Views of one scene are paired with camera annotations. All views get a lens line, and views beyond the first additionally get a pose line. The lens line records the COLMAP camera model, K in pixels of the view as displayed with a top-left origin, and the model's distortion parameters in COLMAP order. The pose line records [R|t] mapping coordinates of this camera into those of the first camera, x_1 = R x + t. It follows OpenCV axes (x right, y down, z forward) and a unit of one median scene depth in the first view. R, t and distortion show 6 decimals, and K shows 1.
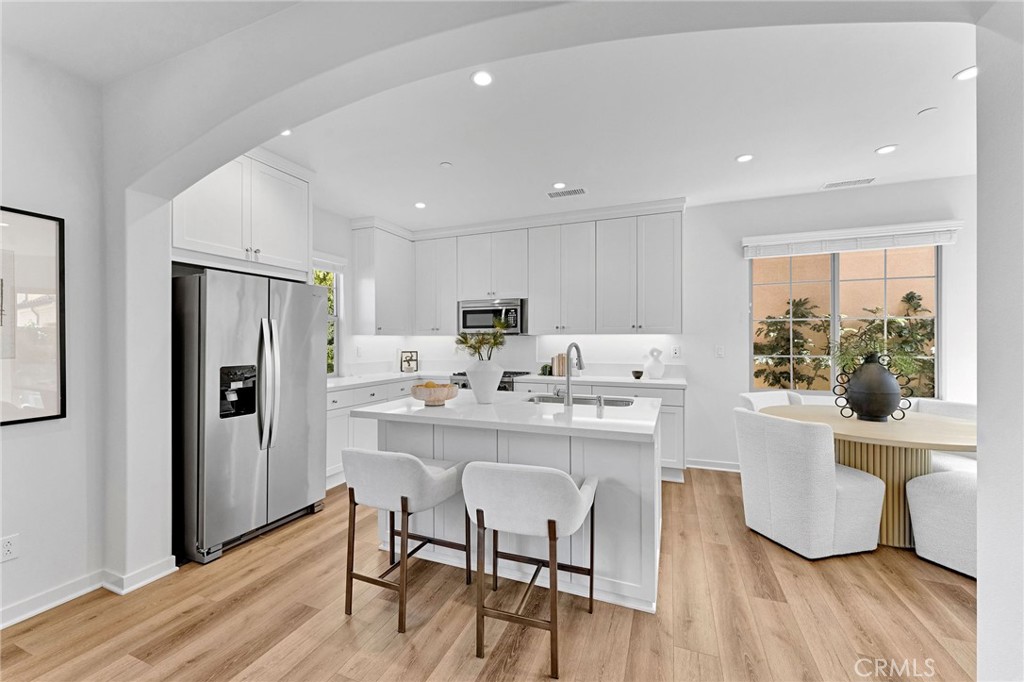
lens RADIAL K [[407.6, 0, 503.7], [0, 407.6, 339.4], [0, 0, 1]] dist [0.001817, 0.000202]
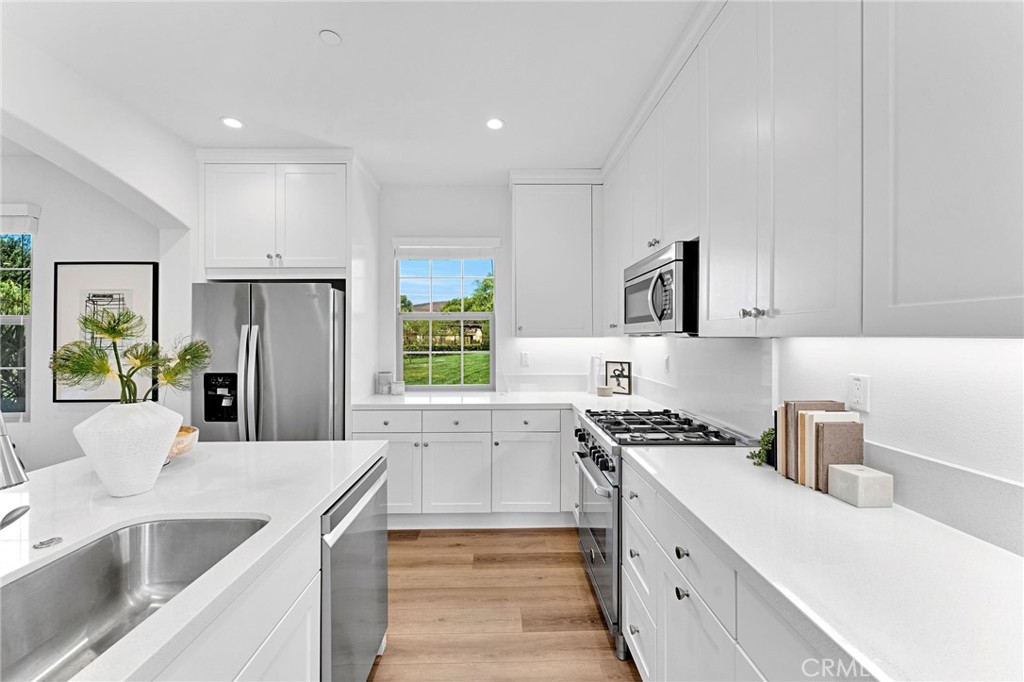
lens RADIAL K [[407.6, 0, 503.7], [0, 407.6, 339.4], [0, 0, 1]] dist [0.001817, 0.000202]
pose [[0.395595, 0.001097, -0.918425, 0.396396], [0.006904, 0.999967, 0.004168, -0.012698], [0.918399, -0.007990, 0.395574, 0.864987]]
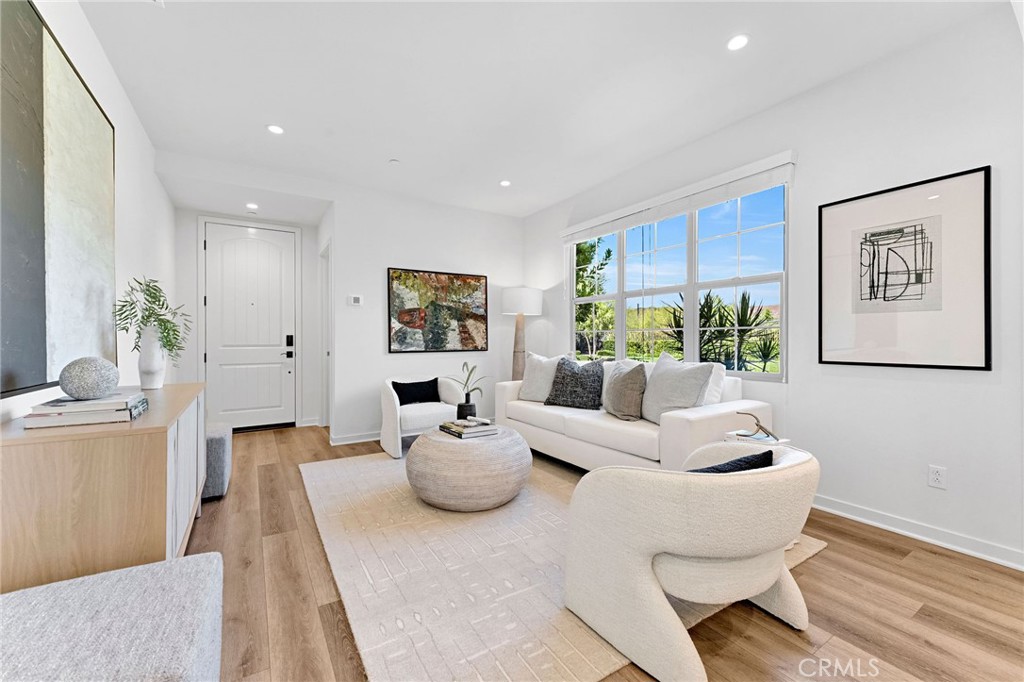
lens RADIAL K [[407.6, 0, 503.7], [0, 407.6, 339.4], [0, 0, 1]] dist [0.001817, 0.000202]
pose [[-0.584515, 0.007095, -0.811352, 0.213220], [0.009434, 0.999954, 0.001948, 0.057836], [0.811328, -0.006516, -0.584555, 0.351497]]
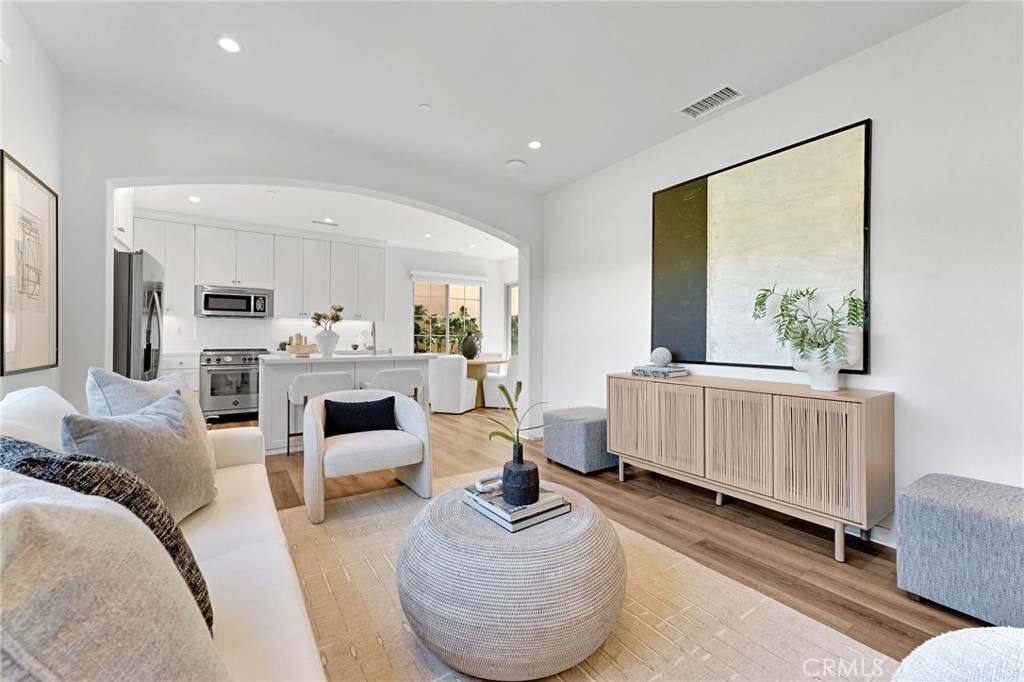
lens RADIAL K [[409.3, 0, 505.5], [0, 409.3, 333.9], [0, 0, 1]] dist [0.000588, 0.000882]
pose [[0.560352, 0.013474, 0.828145, -0.733045], [-0.007636, 0.999909, -0.011101, 0.057206], [-0.828220, -0.000104, 0.560404, -0.388120]]
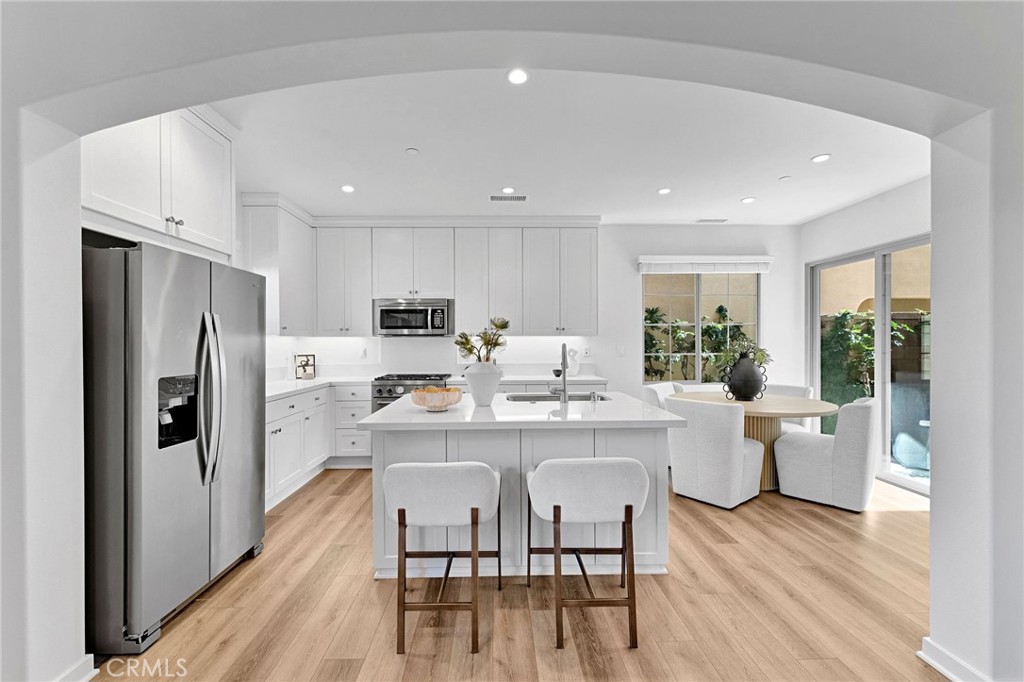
lens RADIAL K [[411.9, 0, 503.6], [0, 411.9, 343.7], [0, 0, 1]] dist [0.001525, 0.000102]
pose [[0.917519, -0.003546, 0.397676, -0.281310], [0.001284, 0.999981, 0.005954, 0.001424], [-0.397689, -0.004952, 0.917507, 0.054272]]
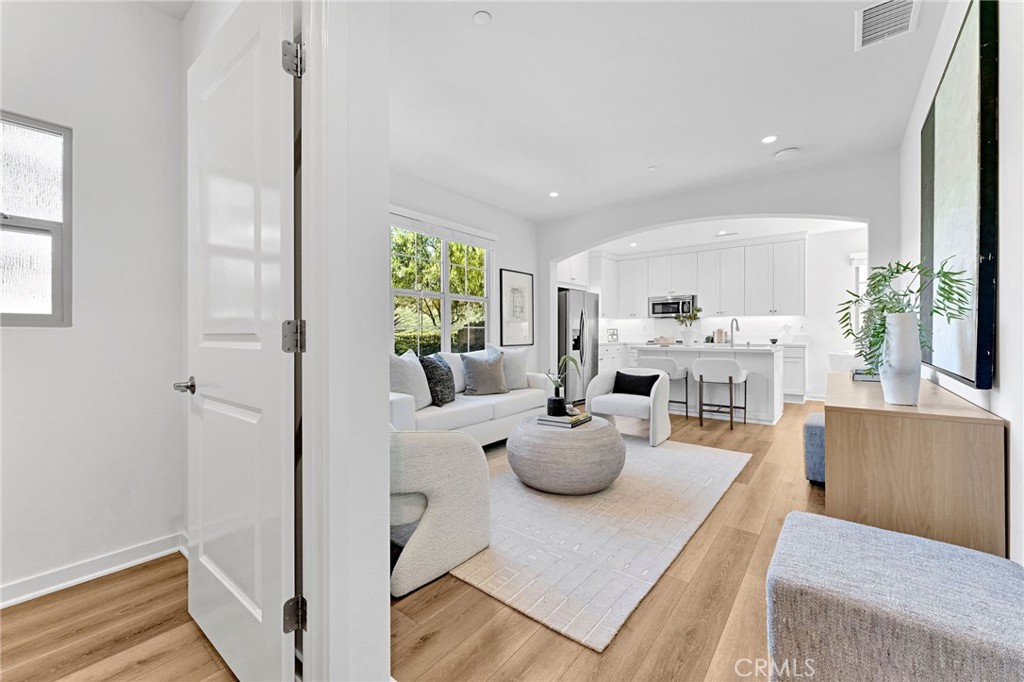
lens RADIAL K [[409.3, 0, 505.5], [0, 409.3, 333.9], [0, 0, 1]] dist [0.000588, 0.000882]
pose [[0.957464, 0.001284, -0.288550, -0.248869], [0.001051, 0.999968, 0.007935, 0.050843], [0.288551, -0.007901, 0.957432, -0.970308]]
